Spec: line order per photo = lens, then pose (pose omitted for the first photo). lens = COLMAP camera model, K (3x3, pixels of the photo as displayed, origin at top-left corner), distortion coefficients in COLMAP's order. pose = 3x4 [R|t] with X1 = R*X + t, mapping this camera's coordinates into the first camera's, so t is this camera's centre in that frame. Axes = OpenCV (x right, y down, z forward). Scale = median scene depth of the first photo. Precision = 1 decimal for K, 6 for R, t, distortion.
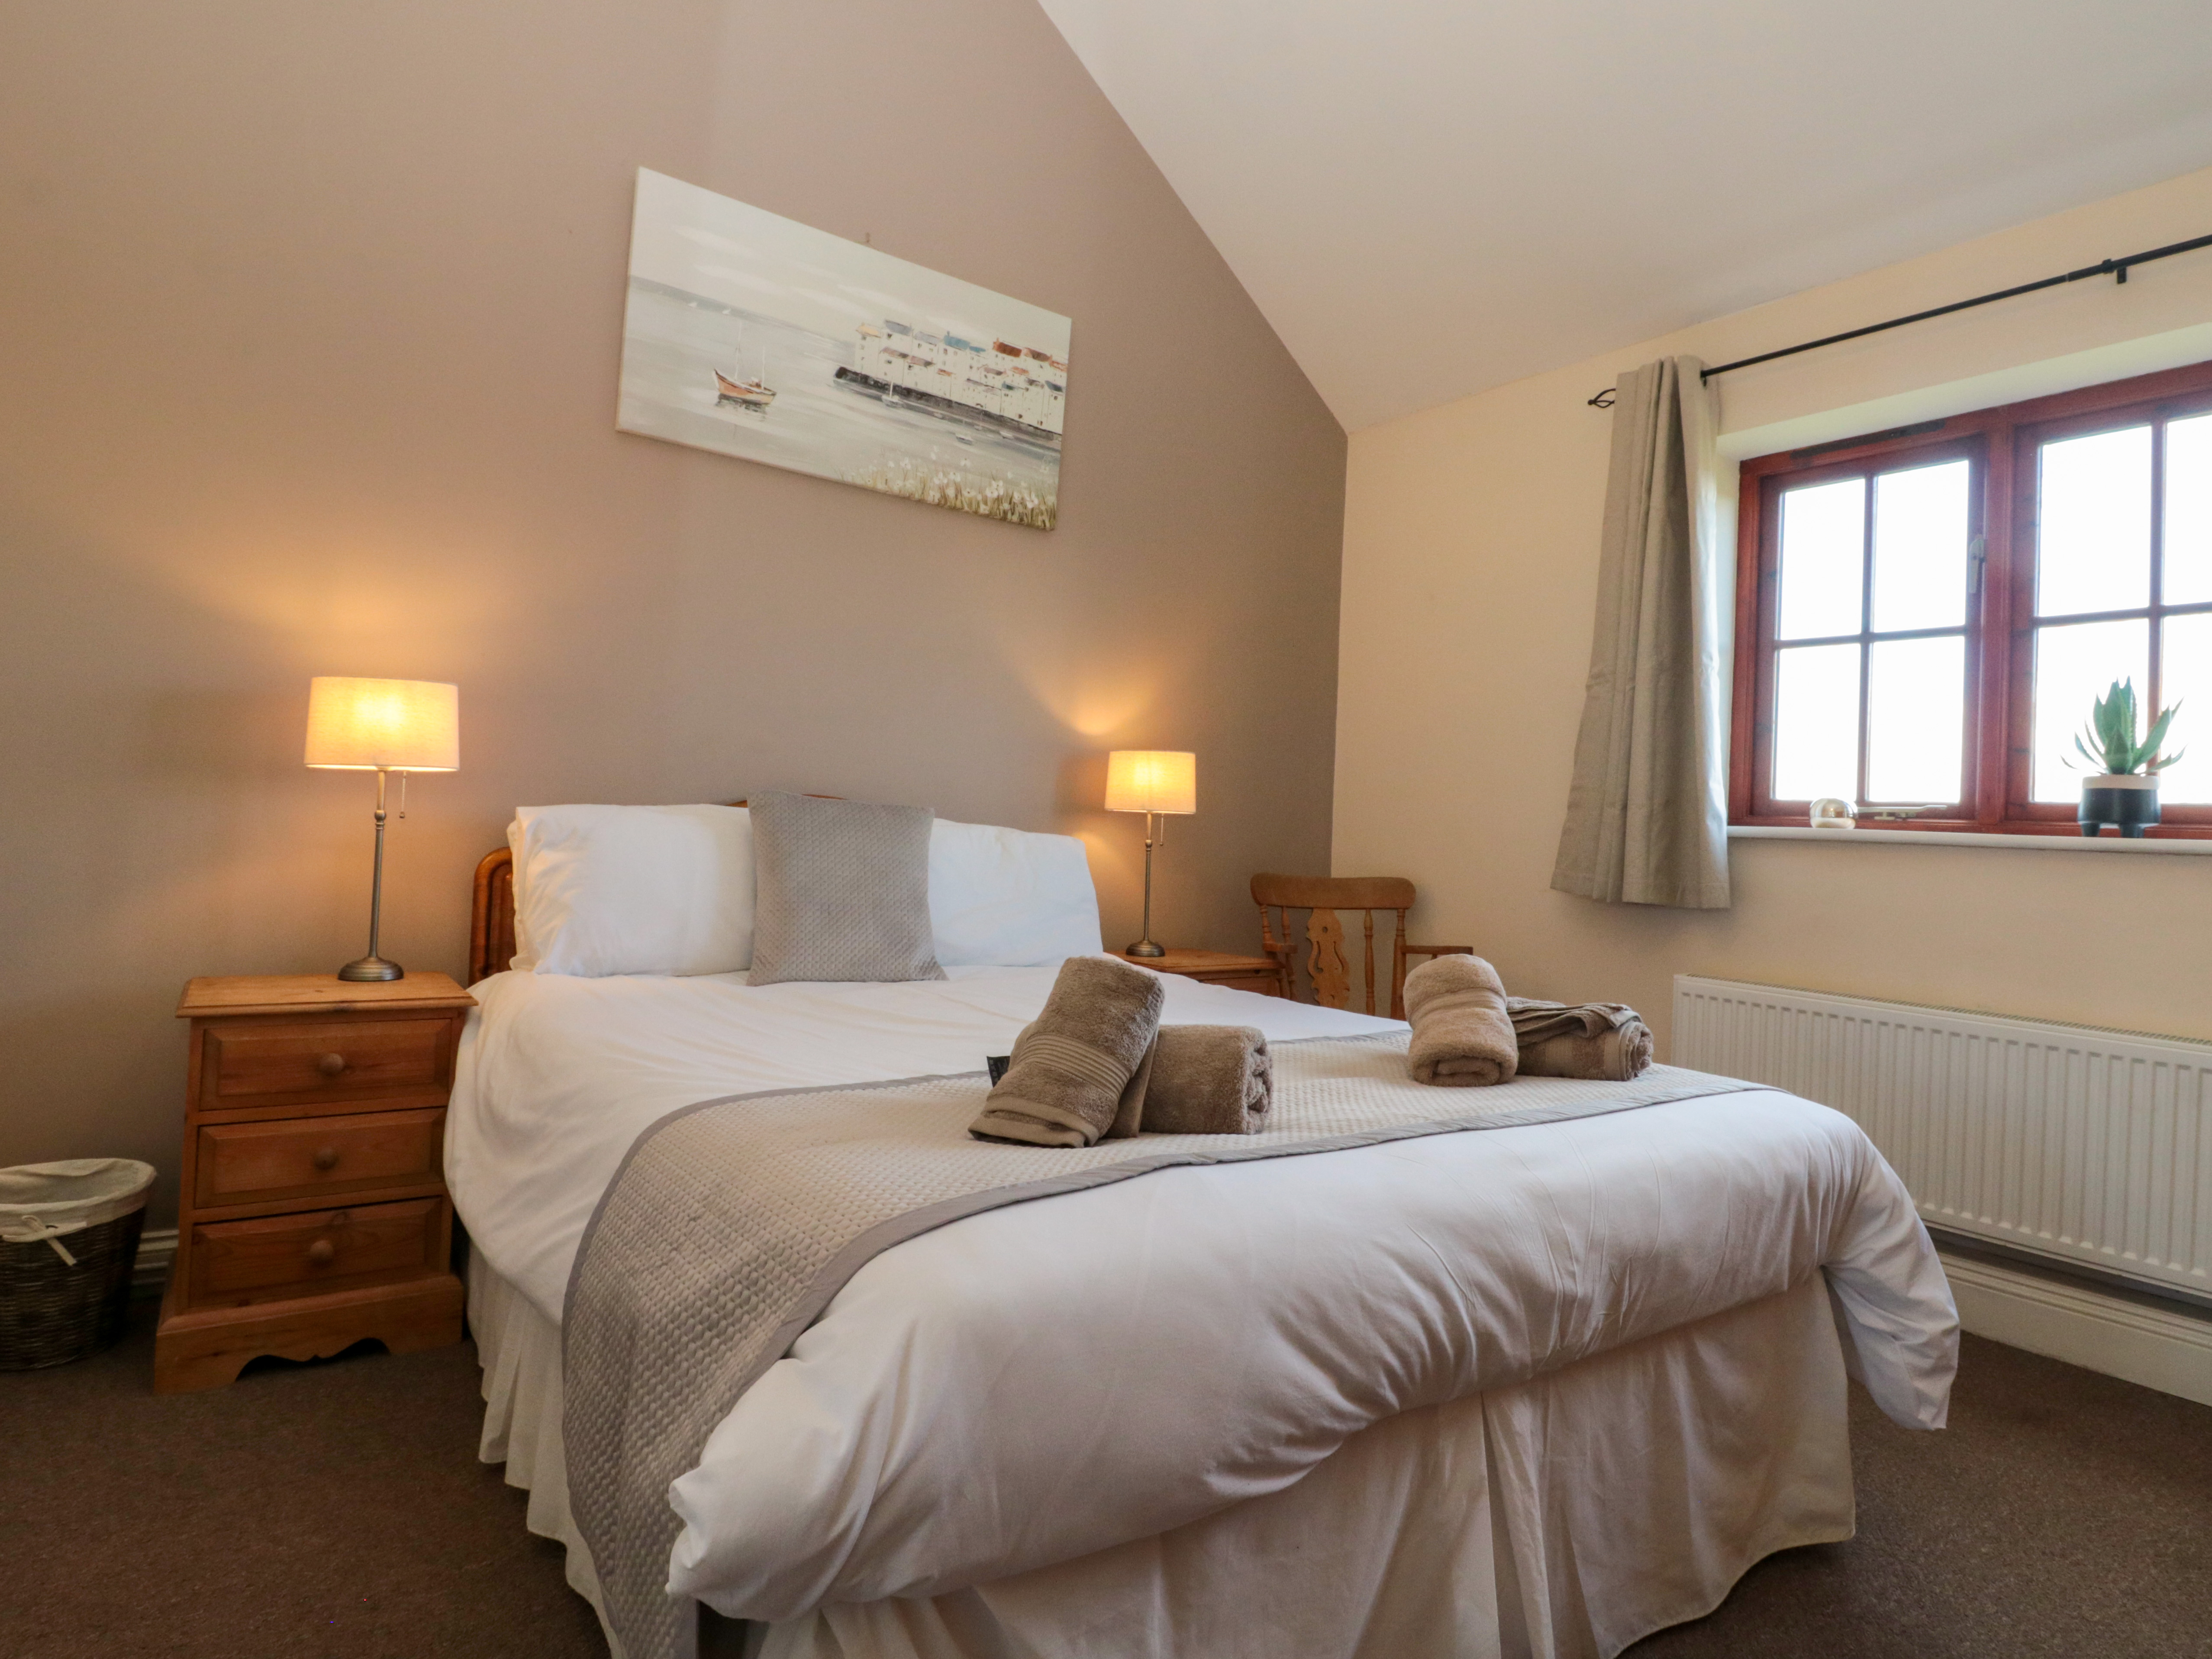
lens RADIAL K [[1188.6, 0, 1096.6], [0, 1188.6, 810.6], [0, 0, 1]] dist [-0.001768, -0.000656]
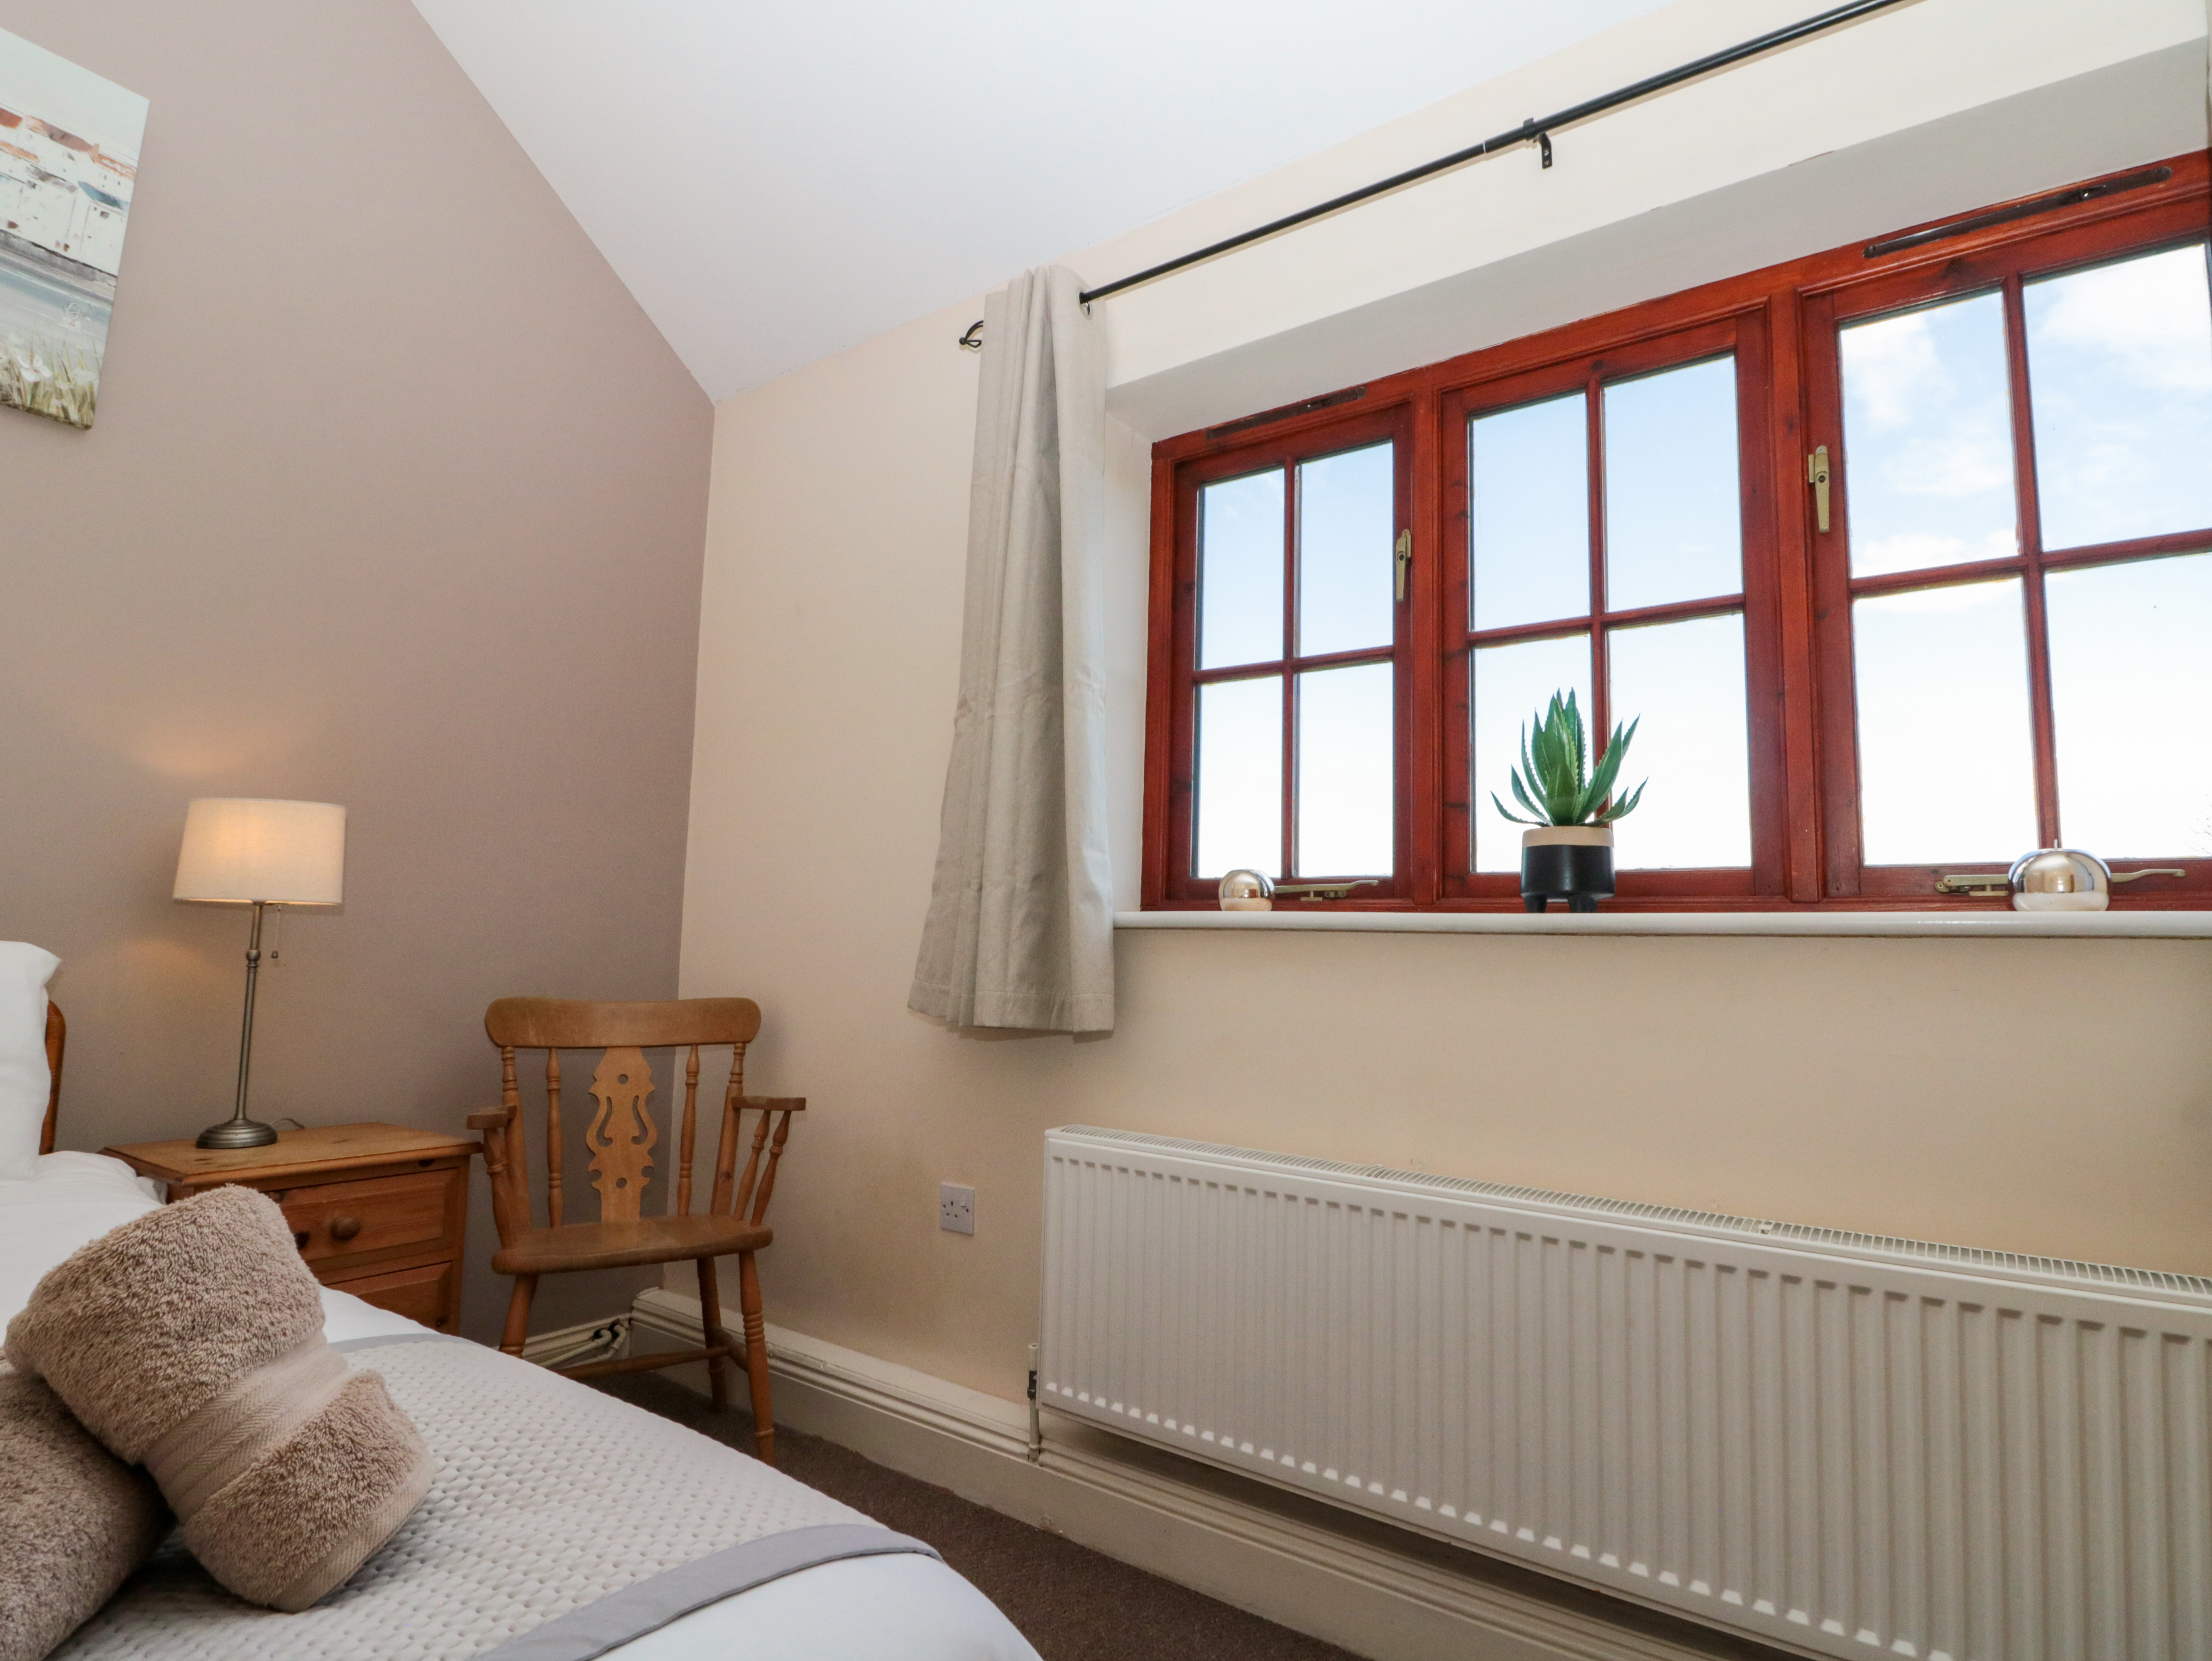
lens RADIAL K [[1152.7, 0, 1125.2], [0, 1152.7, 832.4], [0, 0, 1]] dist [0.000594, -0.011664]
pose [[0.939533, 0.015989, 0.342086, 0.282837], [0.012222, 0.996708, -0.080155, 0.019647], [-0.342241, 0.079489, 0.936244, 0.333231]]
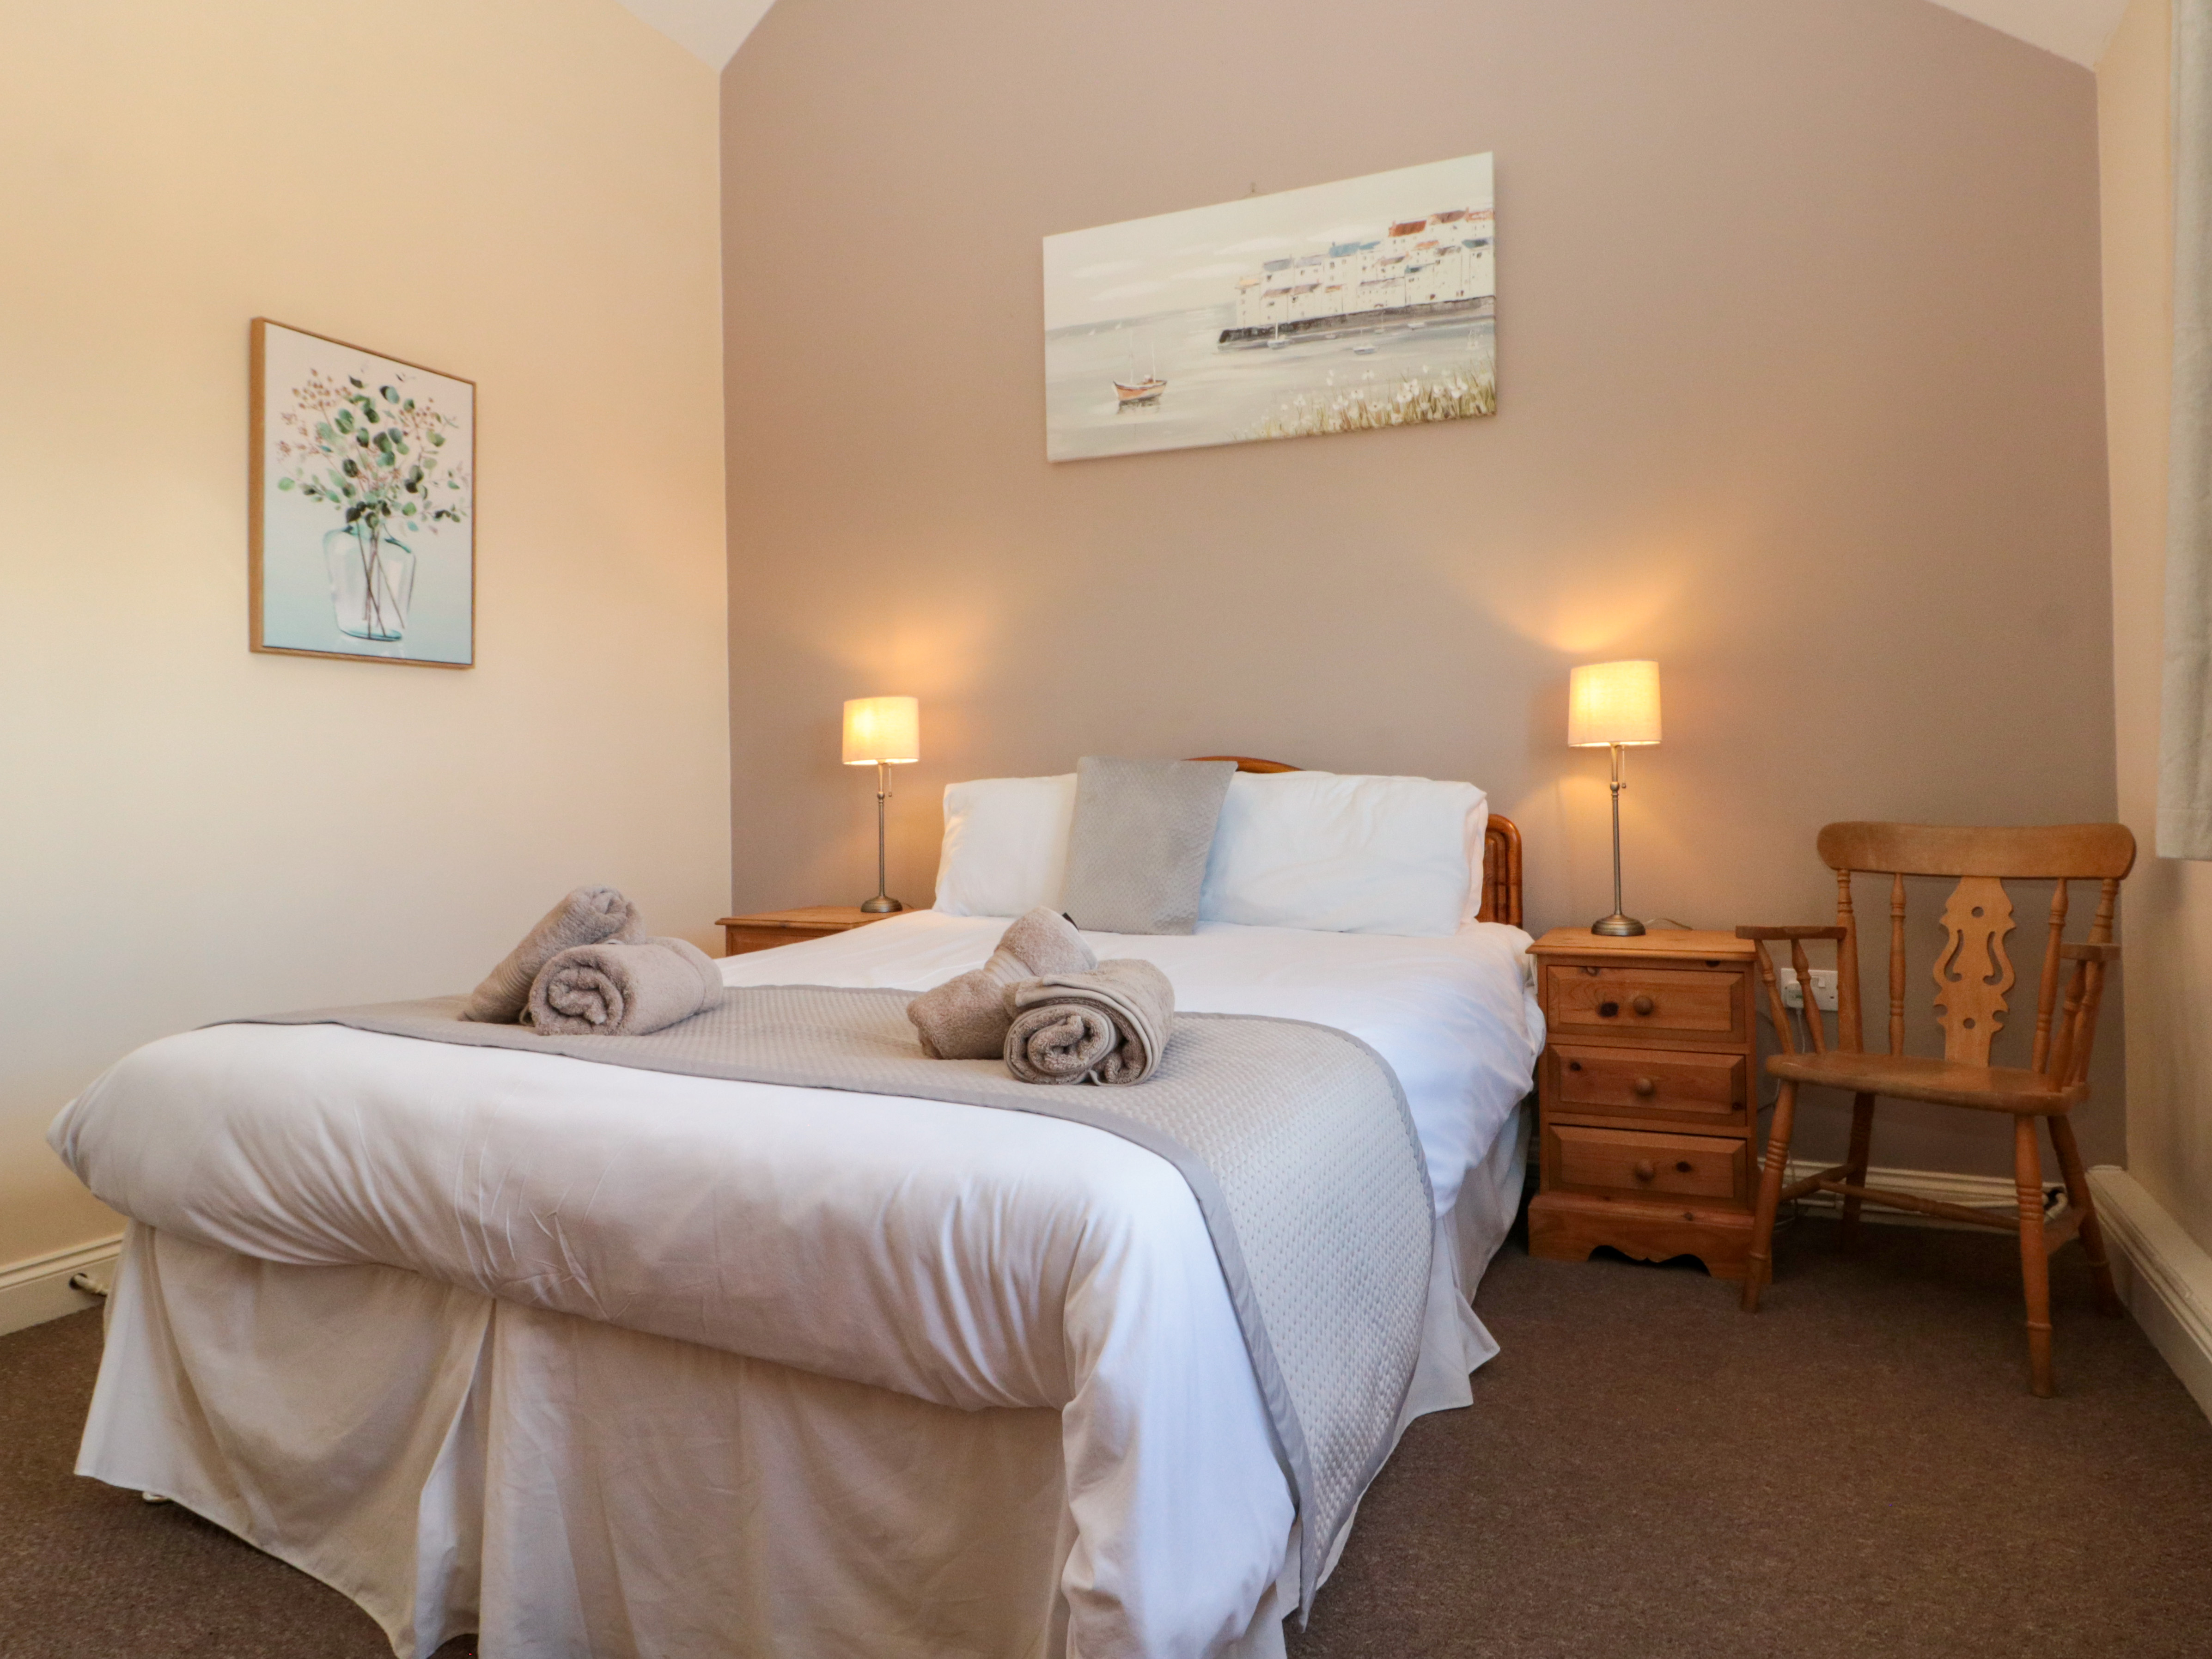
lens RADIAL K [[1312.2, 0, 1241.0], [0, 1312.2, 787.3], [0, 0, 1]] dist [0.001272, -0.018830]
pose [[0.527800, -0.049807, -0.847907, 0.690757], [0.051136, 0.998332, -0.026813, 0.042786], [0.847828, -0.029207, 0.529467, 0.395427]]
